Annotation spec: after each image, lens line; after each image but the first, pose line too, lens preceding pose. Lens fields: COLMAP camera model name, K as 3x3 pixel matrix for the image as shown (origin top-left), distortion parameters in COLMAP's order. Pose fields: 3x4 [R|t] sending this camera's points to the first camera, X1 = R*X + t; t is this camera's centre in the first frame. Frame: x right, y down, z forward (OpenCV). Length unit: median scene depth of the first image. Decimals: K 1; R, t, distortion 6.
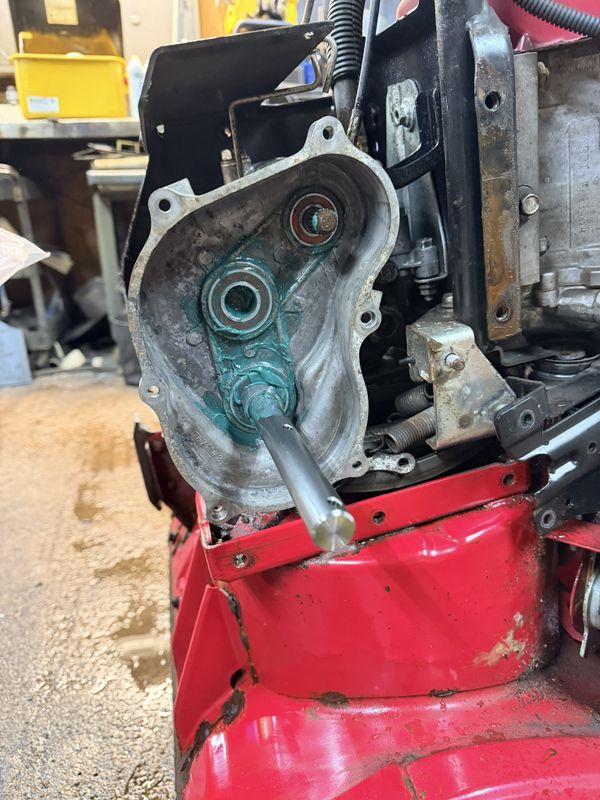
lens RADIAL K [[590.1, 0, 291.0], [0, 590.1, 398.7], [0, 0, 1]] dist [-0.000085, -0.005390]
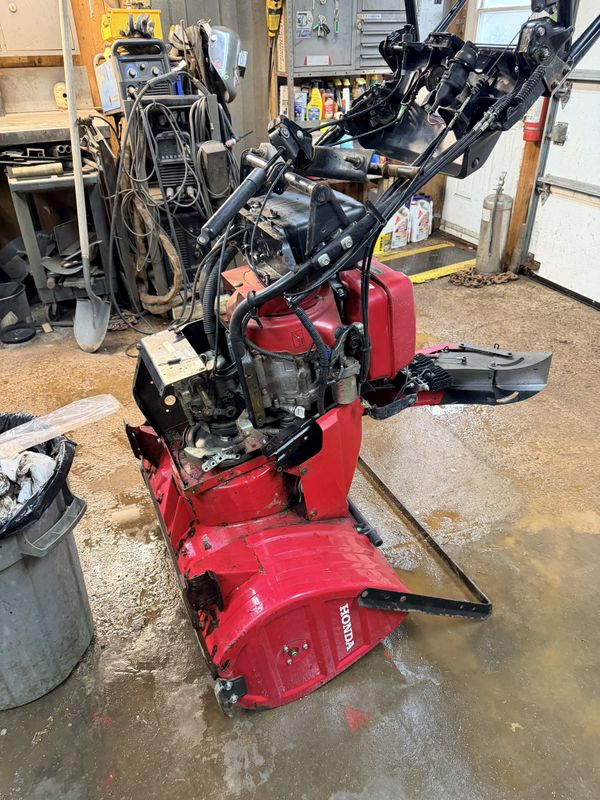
lens RADIAL K [[573.4, 0, 287.1], [0, 573.4, 401.0], [0, 0, 1]] dist [0.056491, -0.067724]
pose [[0.981961, -0.099898, 0.160541, -0.010647], [0.061695, 0.971850, 0.227377, -0.337146], [-0.178736, -0.213371, 0.960482, -0.772691]]
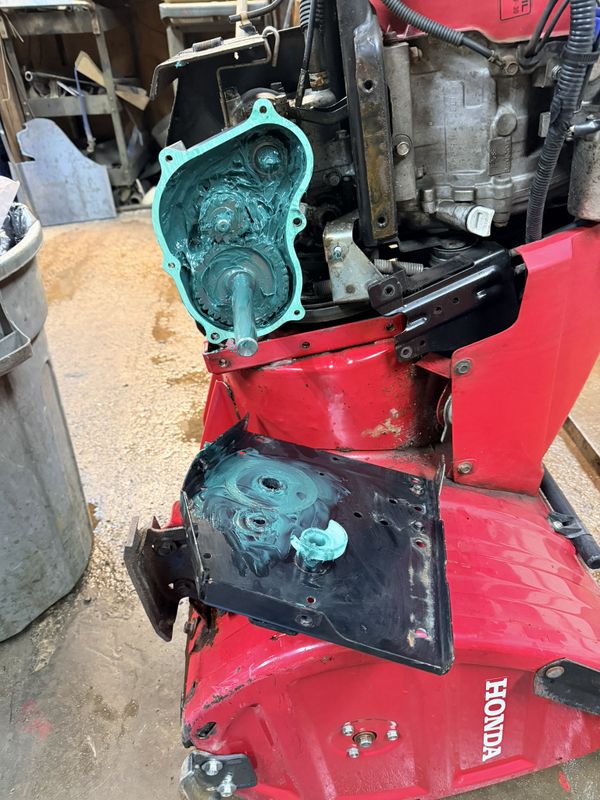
lens RADIAL K [[573.4, 0, 287.1], [0, 573.4, 401.0], [0, 0, 1]] dist [0.056491, -0.067724]
pose [[0.988388, 0.080722, -0.128739, 0.111190], [-0.041604, 0.958613, 0.281655, -0.035053], [0.146147, -0.273029, 0.950840, -0.207423]]
